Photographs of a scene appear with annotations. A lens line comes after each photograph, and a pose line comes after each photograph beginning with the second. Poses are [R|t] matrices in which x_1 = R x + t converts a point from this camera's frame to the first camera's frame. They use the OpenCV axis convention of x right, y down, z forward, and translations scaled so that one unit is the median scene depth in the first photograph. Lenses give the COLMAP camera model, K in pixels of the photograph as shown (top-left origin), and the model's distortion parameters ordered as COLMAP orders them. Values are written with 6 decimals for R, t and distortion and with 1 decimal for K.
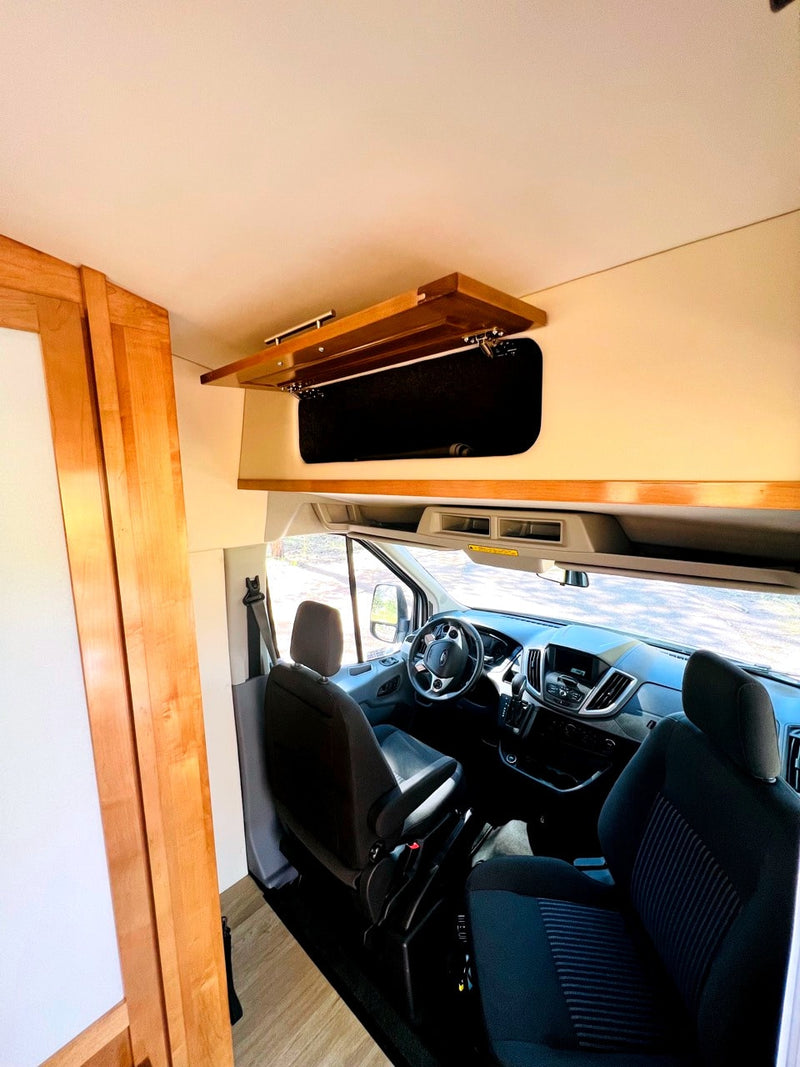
lens RADIAL K [[430.2, 0, 404.4], [0, 430.2, 529.3], [0, 0, 1]] dist [-0.002871, 0.000137]
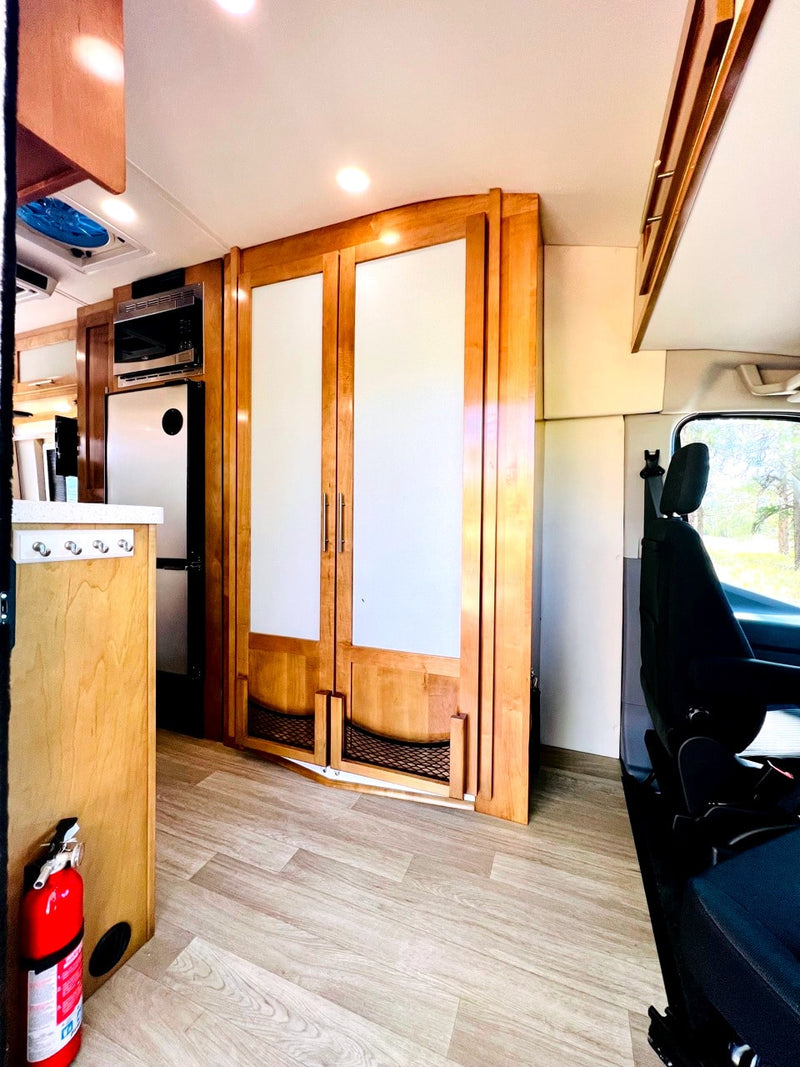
lens RADIAL K [[426.7, 0, 403.3], [0, 426.7, 530.8], [0, 0, 1]] dist [0.001812, 0.000418]
pose [[0.368067, 0.036845, -0.929069, 0.364029], [-0.146176, 0.989082, -0.018686, 0.391055], [0.918237, 0.142686, 0.369434, 0.108140]]
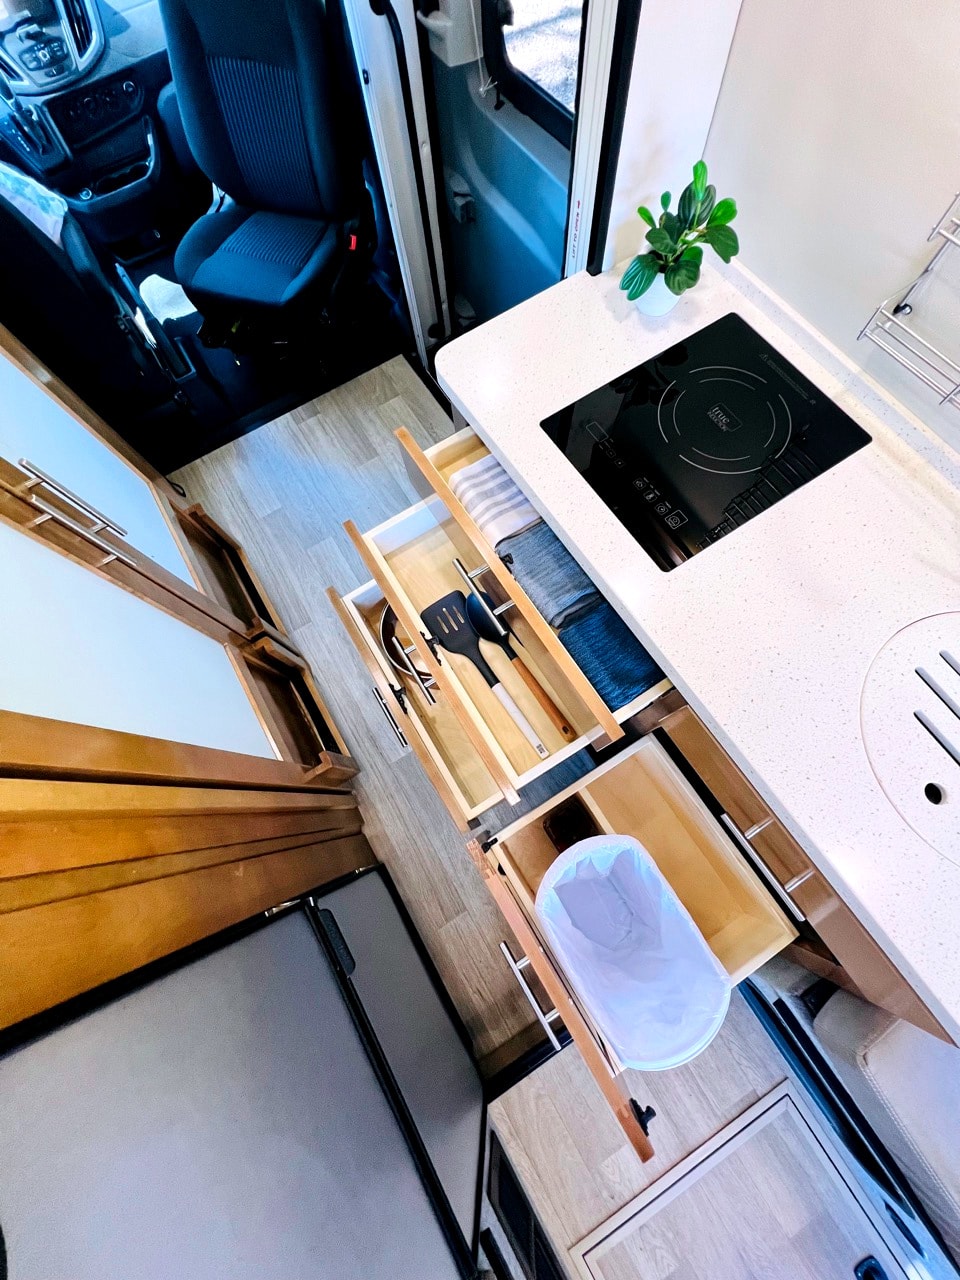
lens RADIAL K [[516.1, 0, 485.2], [0, 516.1, 634.9], [0, 0, 1]] dist [-0.002871, 0.000137]
pose [[0.265211, -0.917259, 0.297151, -0.676552], [0.174101, 0.348679, 0.920930, 0.028032], [-0.948342, -0.192507, 0.252169, -0.204144]]
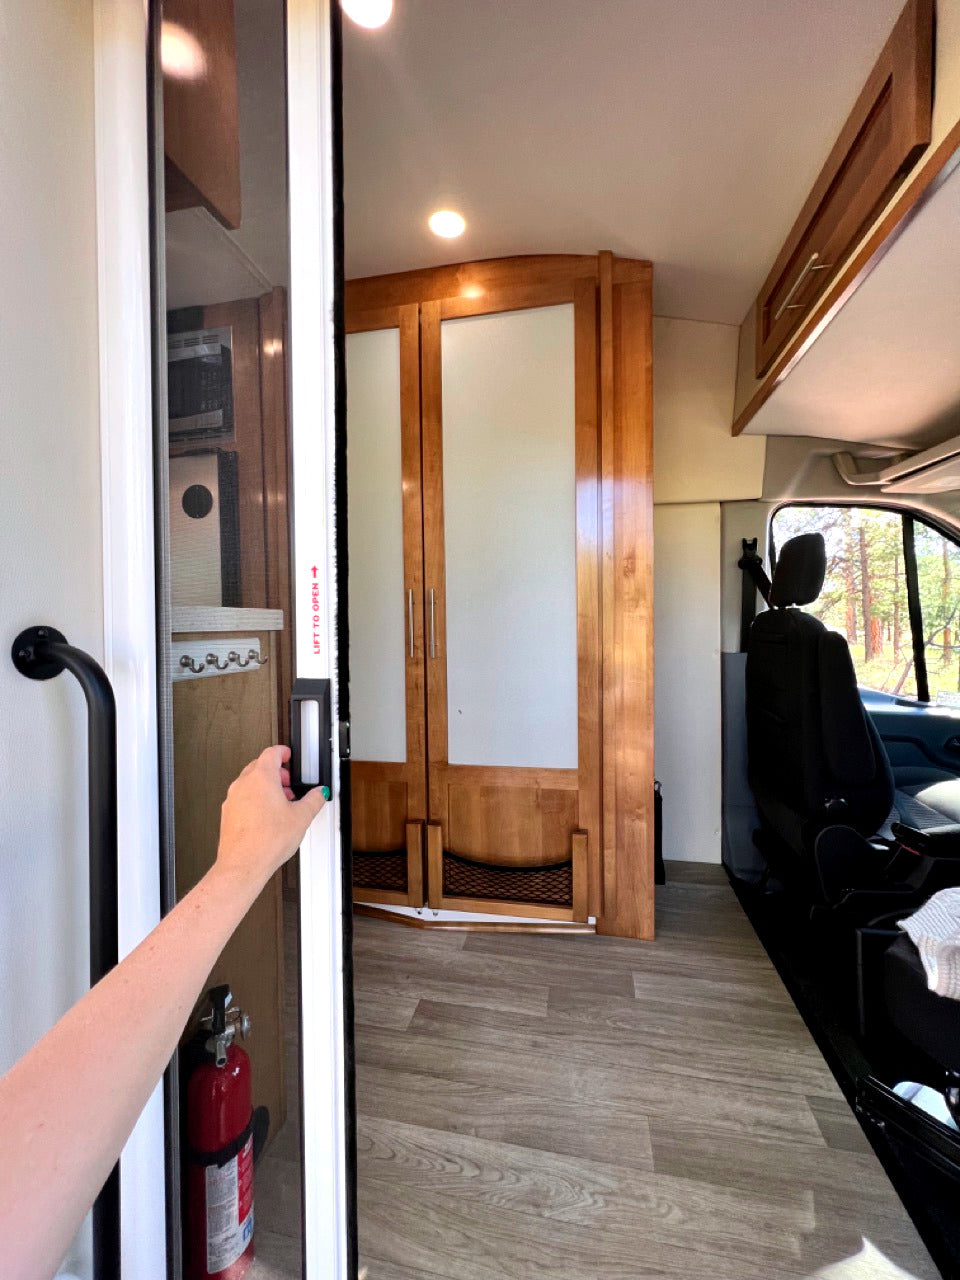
lens RADIAL K [[511.8, 0, 483.9], [0, 511.8, 636.8], [0, 0, 1]] dist [0.001812, 0.000418]
pose [[0.522297, 0.034352, -0.852071, 0.318275], [-0.112630, 0.993214, -0.028996, 0.417372], [0.845293, 0.111113, 0.522622, -0.086414]]
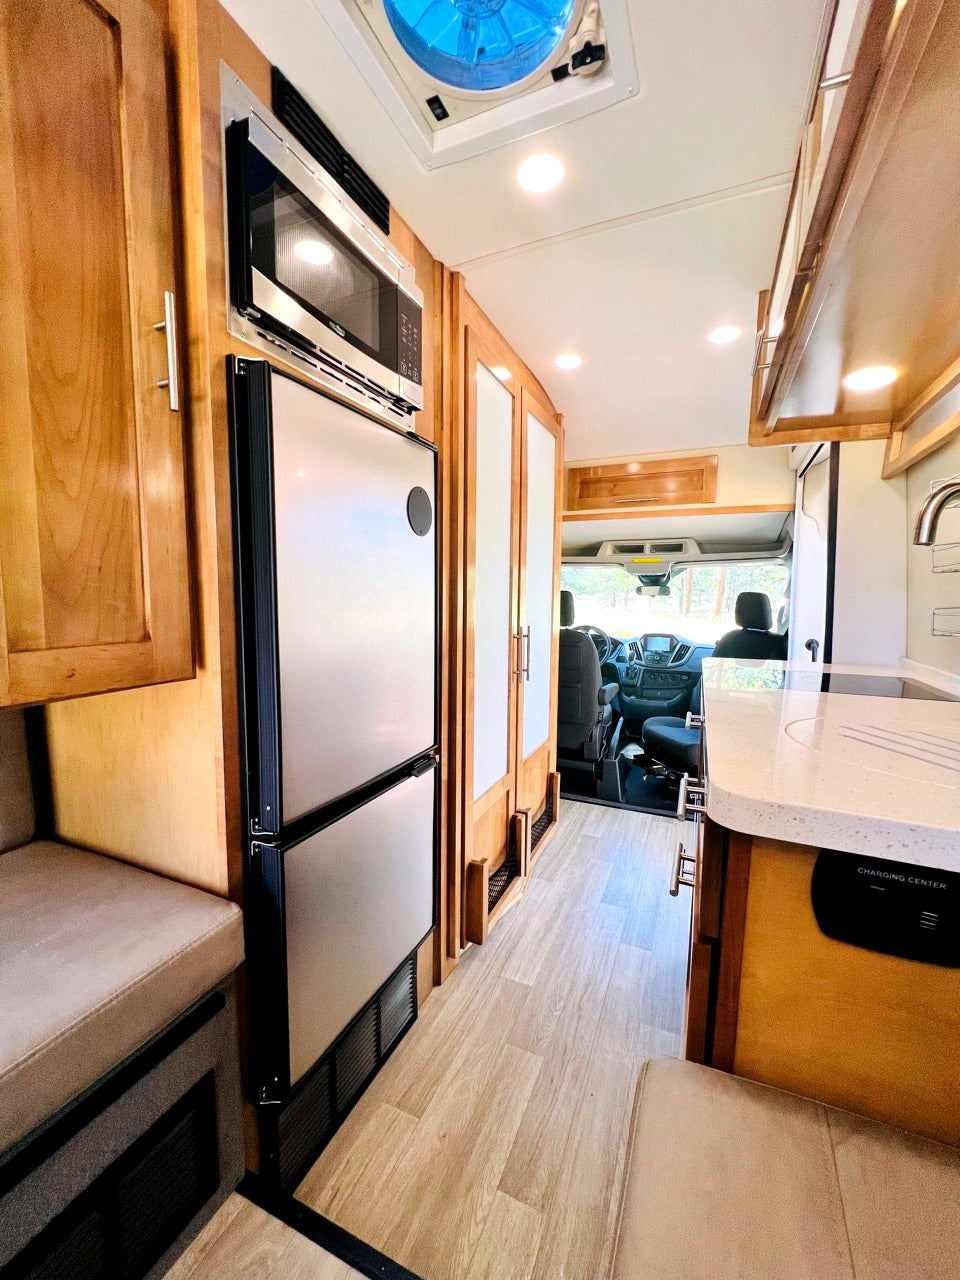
lens RADIAL K [[513.5, 0, 486.1], [0, 513.5, 636.4], [0, 0, 1]] dist [0.001952, -0.000104]
pose [[0.942451, -0.000444, 0.334345, -1.000105], [0.018811, 0.998486, -0.051698, 0.395665], [-0.333816, 0.055012, 0.941032, -0.751448]]
